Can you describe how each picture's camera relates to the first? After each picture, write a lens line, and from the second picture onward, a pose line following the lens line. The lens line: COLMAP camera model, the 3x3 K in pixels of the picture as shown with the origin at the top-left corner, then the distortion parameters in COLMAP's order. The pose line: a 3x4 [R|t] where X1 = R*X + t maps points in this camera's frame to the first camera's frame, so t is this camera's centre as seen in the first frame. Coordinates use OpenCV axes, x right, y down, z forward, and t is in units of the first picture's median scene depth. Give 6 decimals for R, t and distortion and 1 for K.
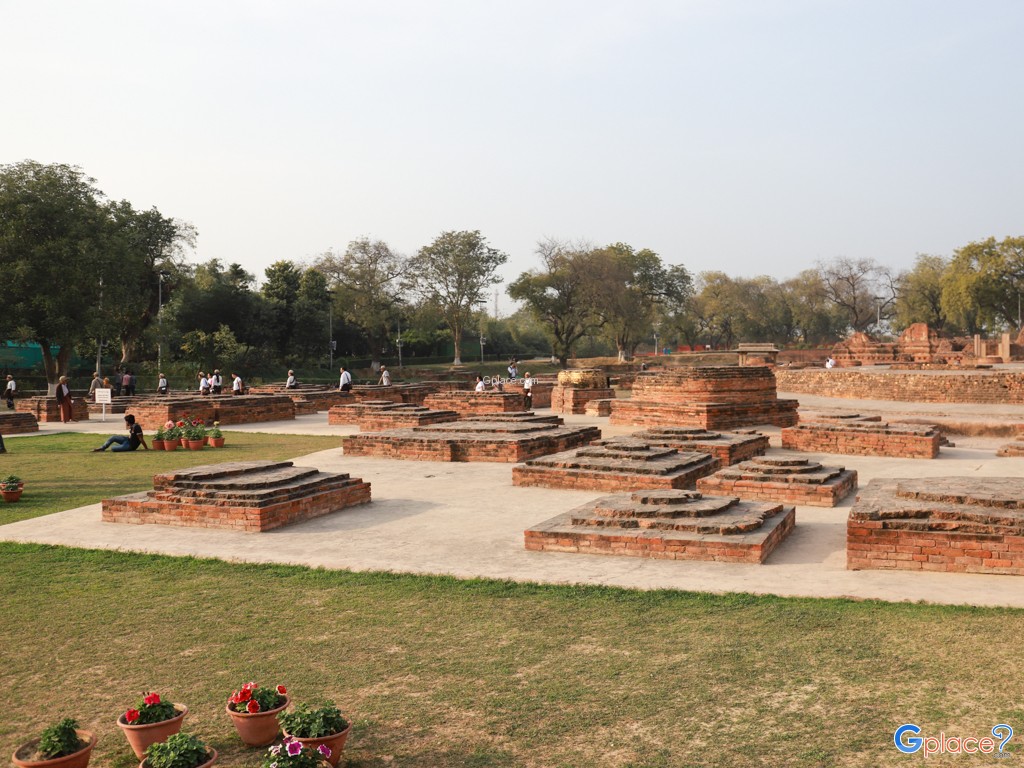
lens RADIAL K [[873.2, 0, 599.5], [0, 873.2, 383.0], [0, 0, 1]] dist [-0.102272, 0.136951]
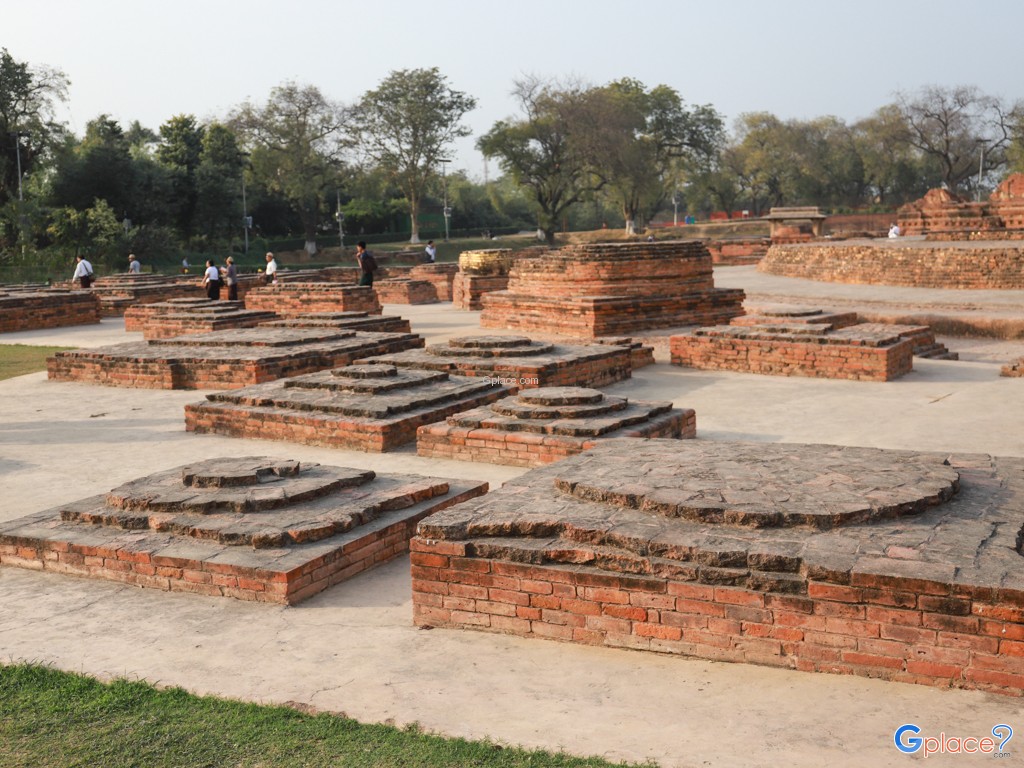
lens RADIAL K [[1112.7, 0, 490.5], [0, 1112.7, 365.3], [0, 0, 1]] dist [-0.071737, 0.196899]
pose [[0.993879, -0.008248, -0.110163, 0.096435], [0.018229, 0.995783, 0.089907, -0.002606], [0.108957, -0.091365, 0.989839, 0.075450]]
